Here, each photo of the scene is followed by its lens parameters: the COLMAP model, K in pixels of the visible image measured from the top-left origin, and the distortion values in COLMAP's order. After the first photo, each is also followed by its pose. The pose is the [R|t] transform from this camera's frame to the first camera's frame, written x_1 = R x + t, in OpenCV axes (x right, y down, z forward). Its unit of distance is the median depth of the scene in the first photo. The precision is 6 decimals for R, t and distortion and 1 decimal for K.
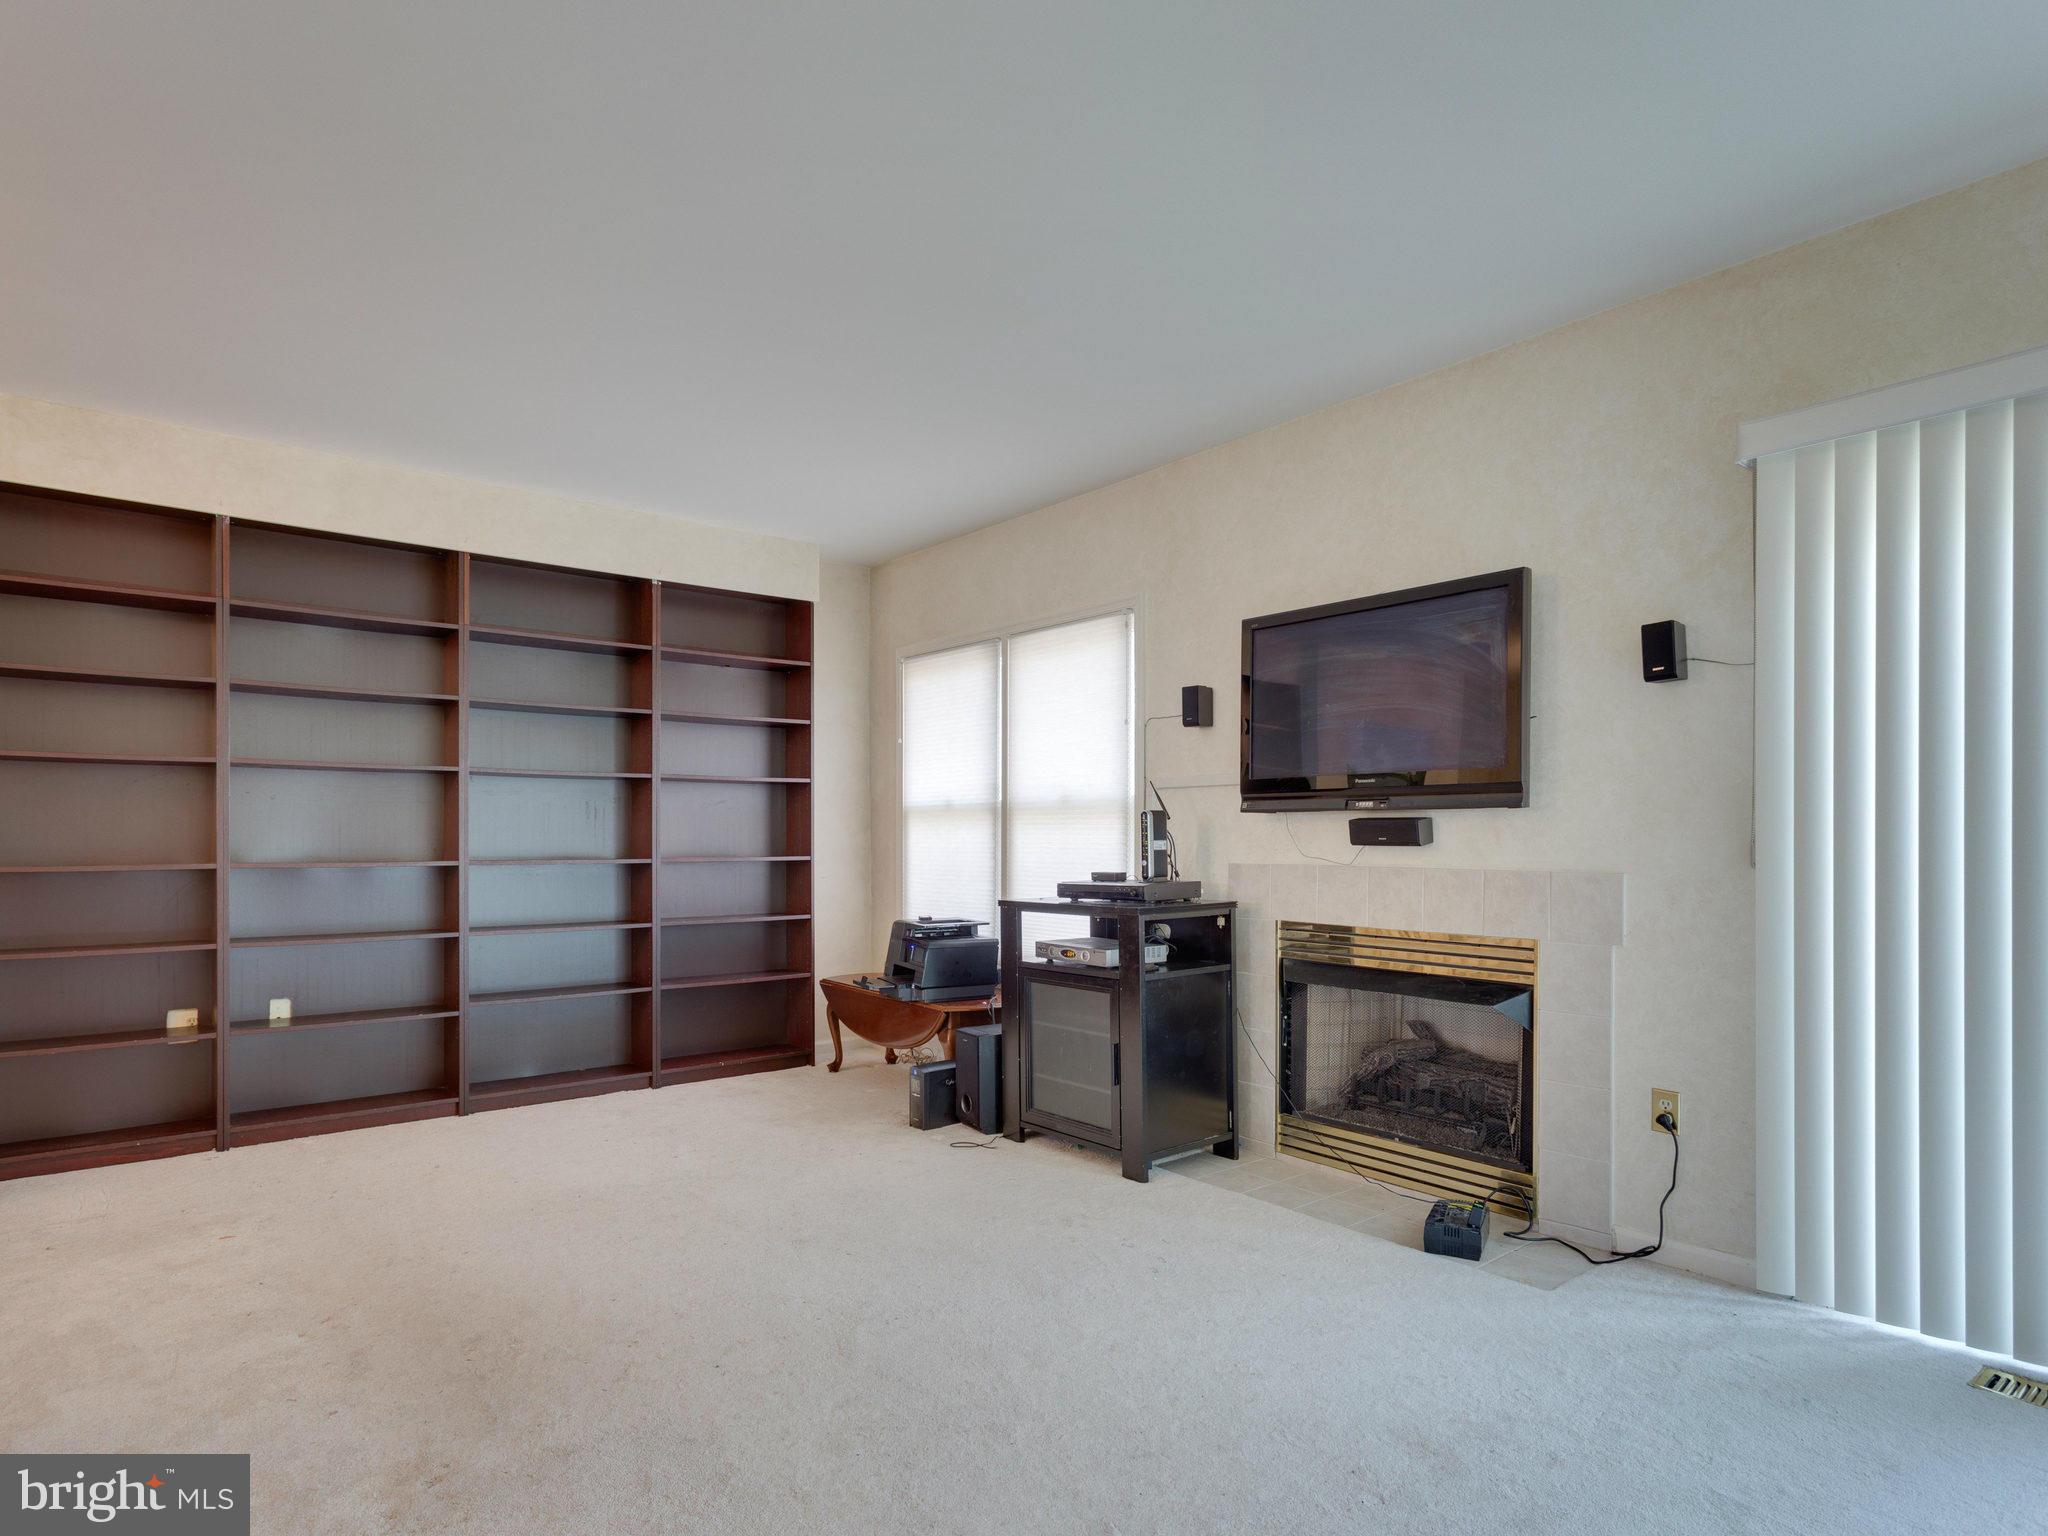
lens RADIAL K [[1141.4, 0, 1060.9], [0, 1141.4, 838.3], [0, 0, 1]] dist [0.001002, -0.005278]
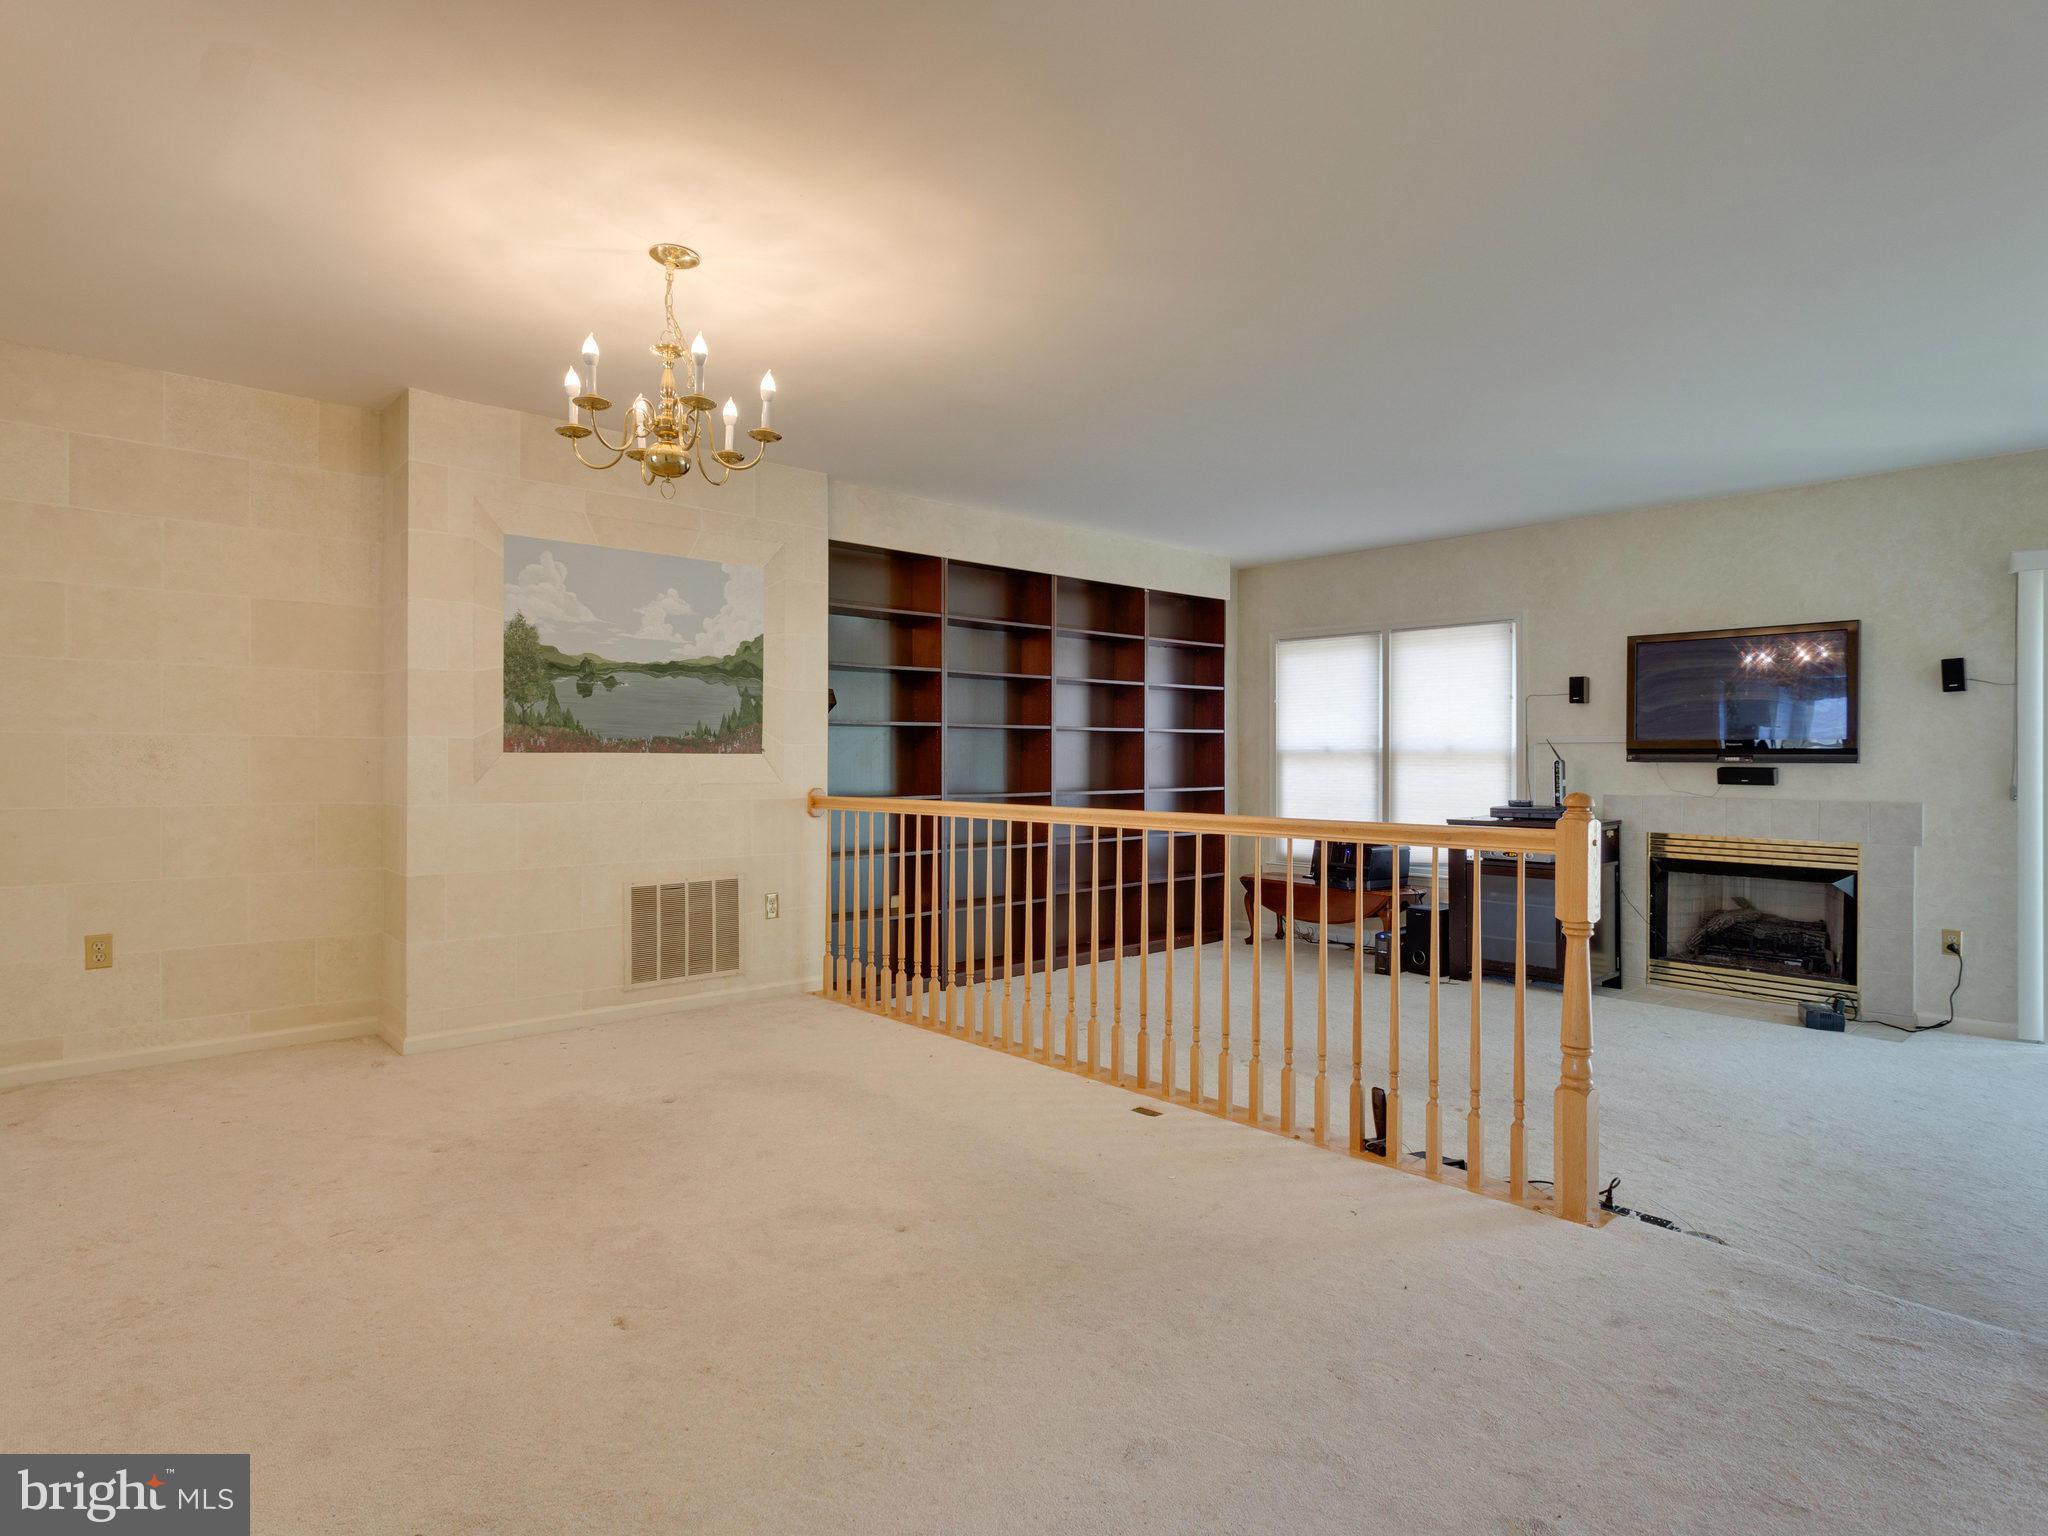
lens RADIAL K [[1141.4, 0, 1023.0], [0, 1141.4, 753.0], [0, 0, 1]] dist [0.001002, -0.005278]
pose [[0.998707, 0.005449, 0.050543, -0.778838], [-0.005158, 0.999969, -0.005879, -0.022775], [-0.050573, 0.005611, 0.998705, -0.523218]]
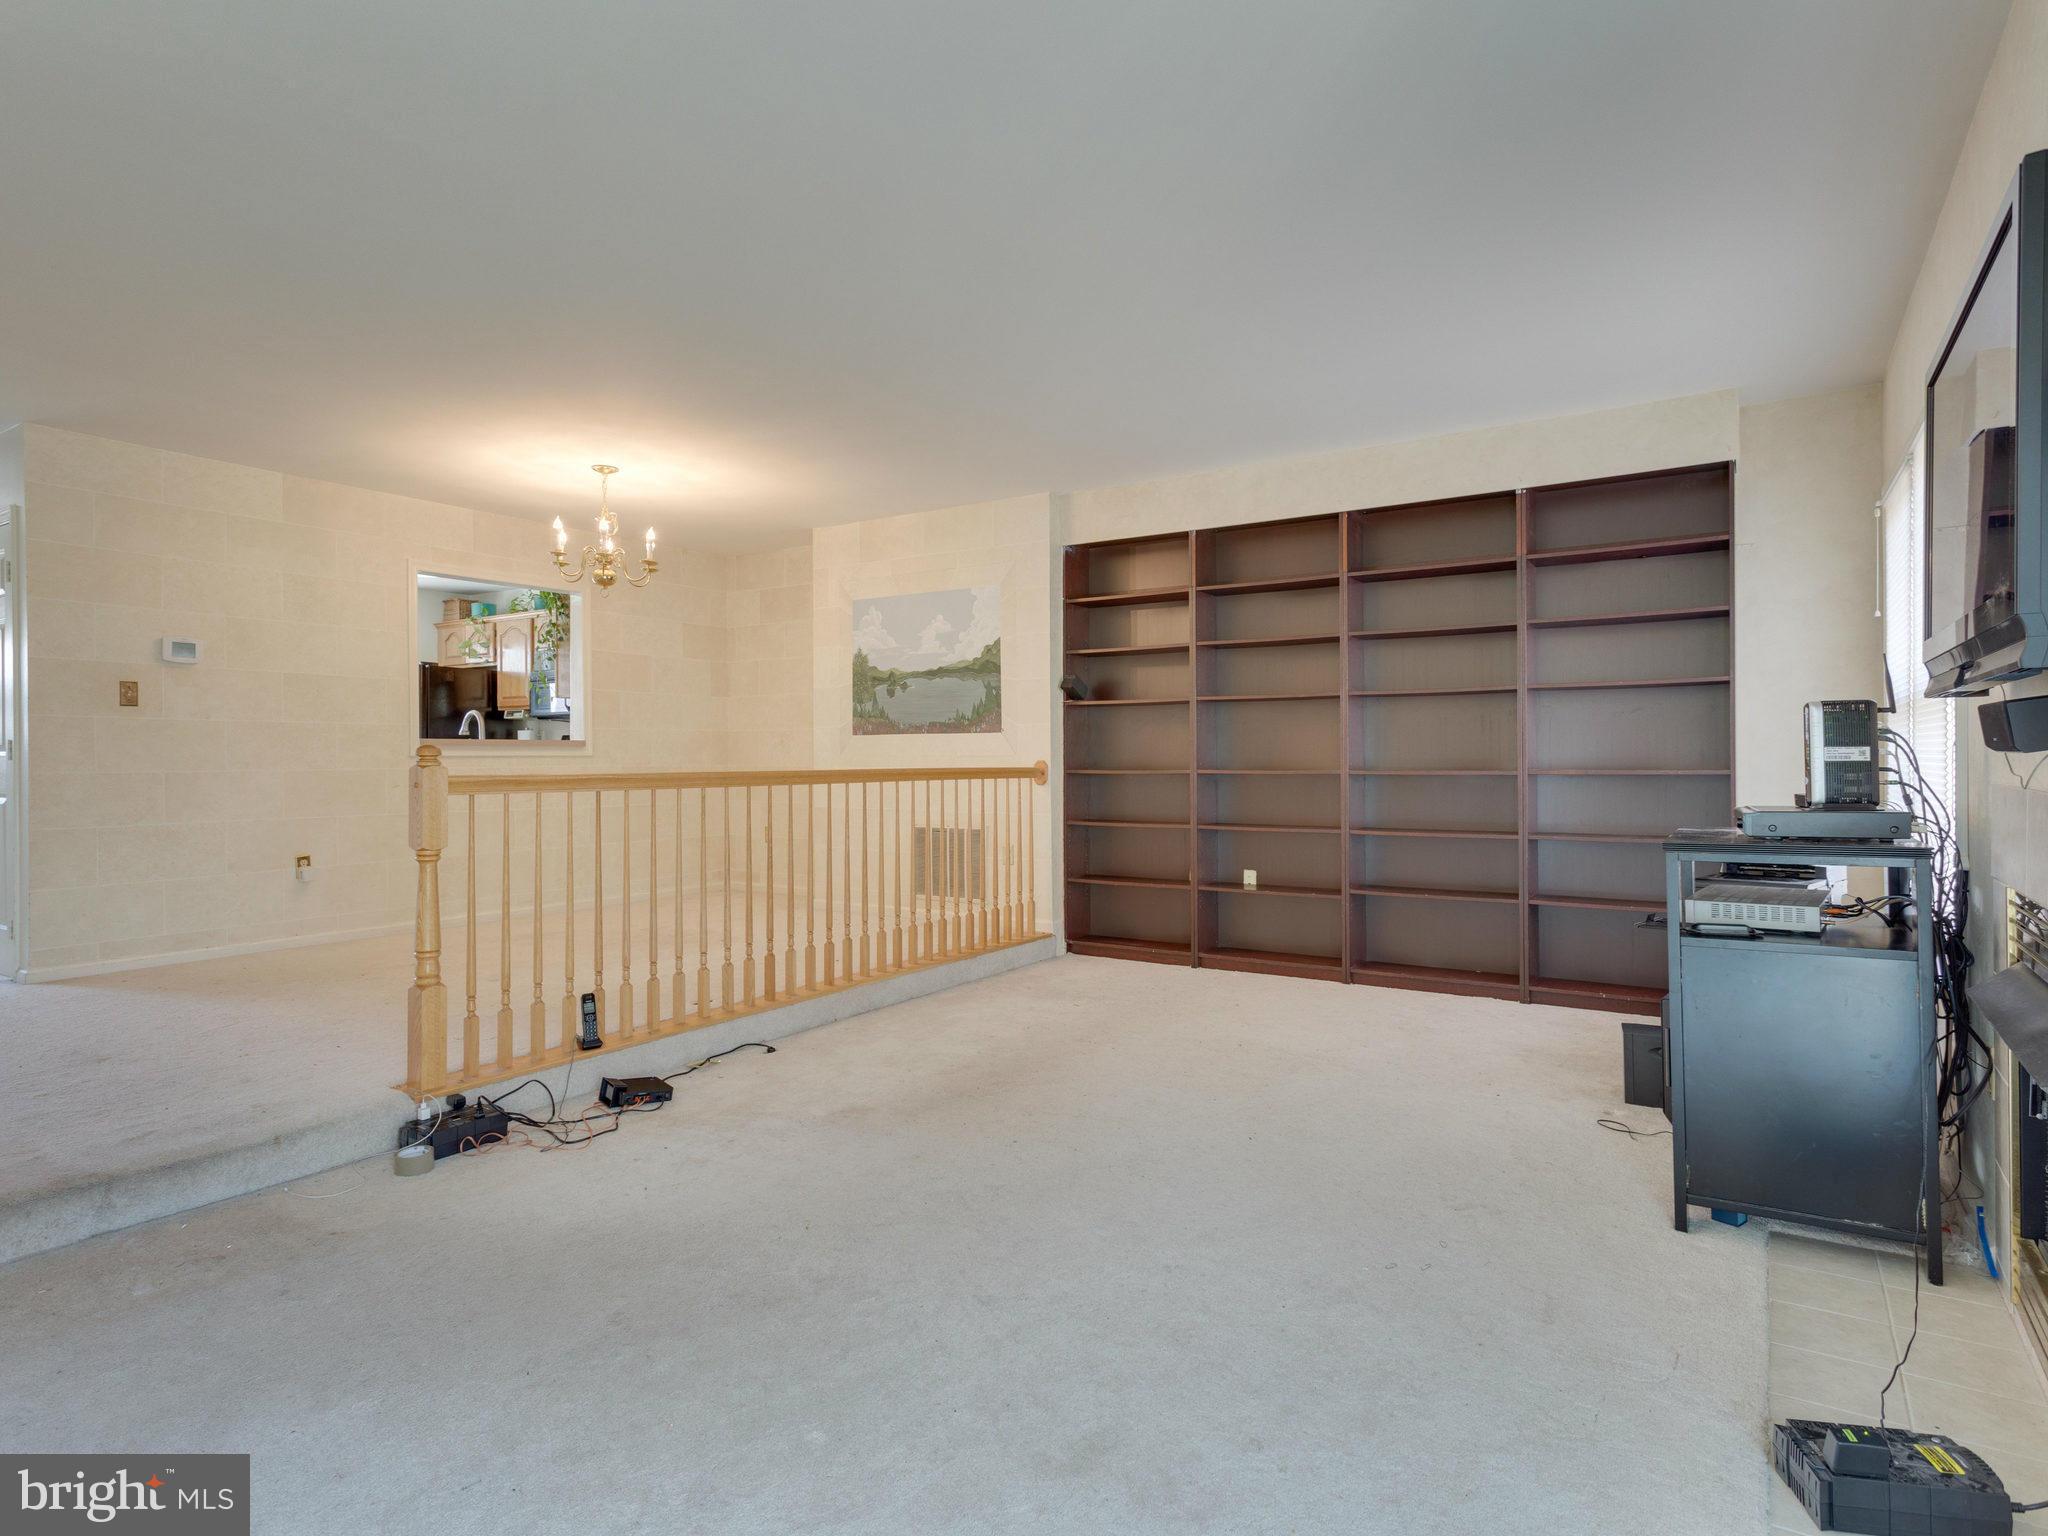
lens RADIAL K [[1086.4, 0, 1020.9], [0, 1086.4, 756.5], [0, 0, 1]] dist [-0.005784, 0.001363]
pose [[0.297288, -0.001418, -0.954787, 0.335535], [0.000804, 0.999999, -0.001235, 0.004870], [0.954787, -0.000401, 0.297289, 0.249005]]
